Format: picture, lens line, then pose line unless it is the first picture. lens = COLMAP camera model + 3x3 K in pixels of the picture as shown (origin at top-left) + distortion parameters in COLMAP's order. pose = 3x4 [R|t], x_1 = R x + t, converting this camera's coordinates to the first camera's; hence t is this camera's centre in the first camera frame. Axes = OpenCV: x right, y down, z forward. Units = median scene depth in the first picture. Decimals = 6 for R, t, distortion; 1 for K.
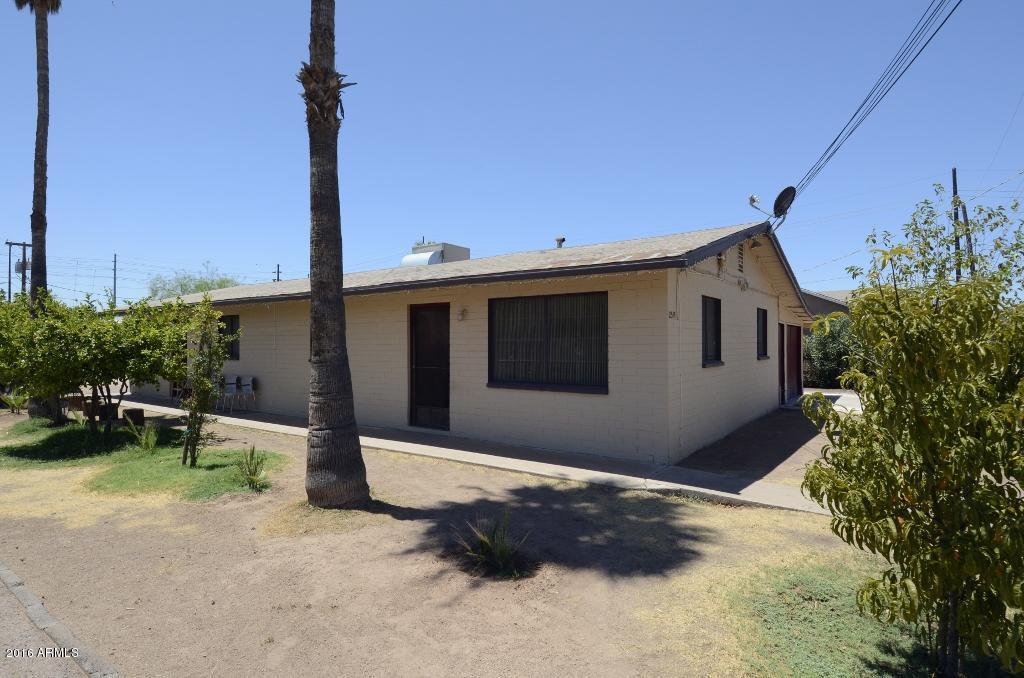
lens RADIAL K [[538.4, 0, 516.1], [0, 538.4, 343.9], [0, 0, 1]] dist [-0.004181, -0.008575]
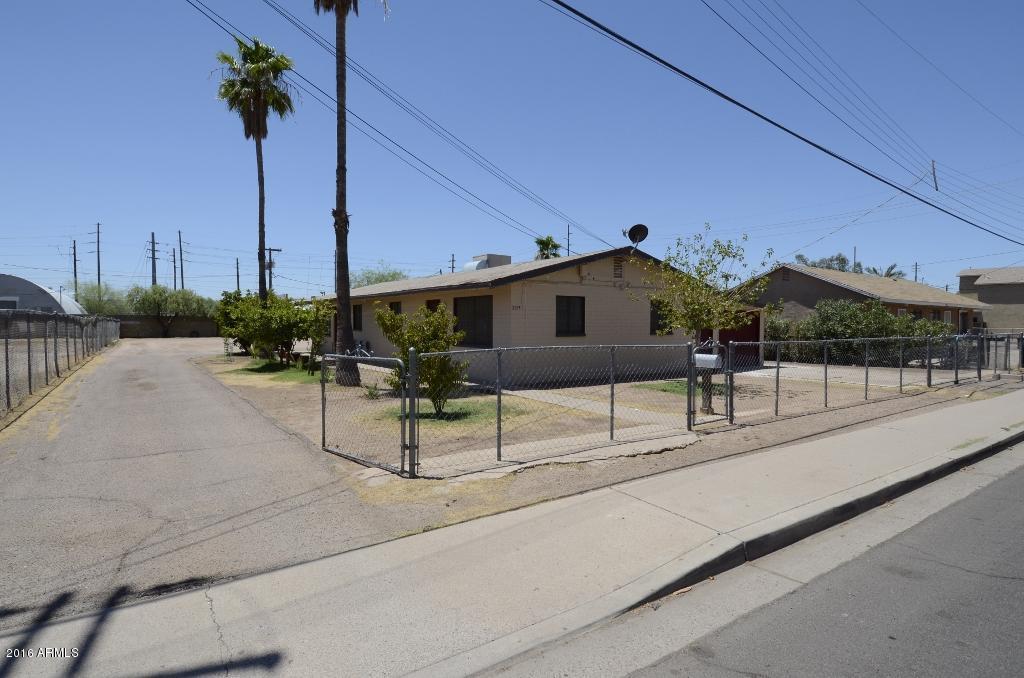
lens RADIAL K [[538.4, 0, 516.1], [0, 538.4, 342.0], [0, 0, 1]] dist [-0.004181, -0.008575]
pose [[0.952076, 0.017671, -0.305351, 0.635459], [-0.009043, 0.999519, 0.029648, 0.010667], [0.305729, -0.025466, 0.951778, -0.612630]]
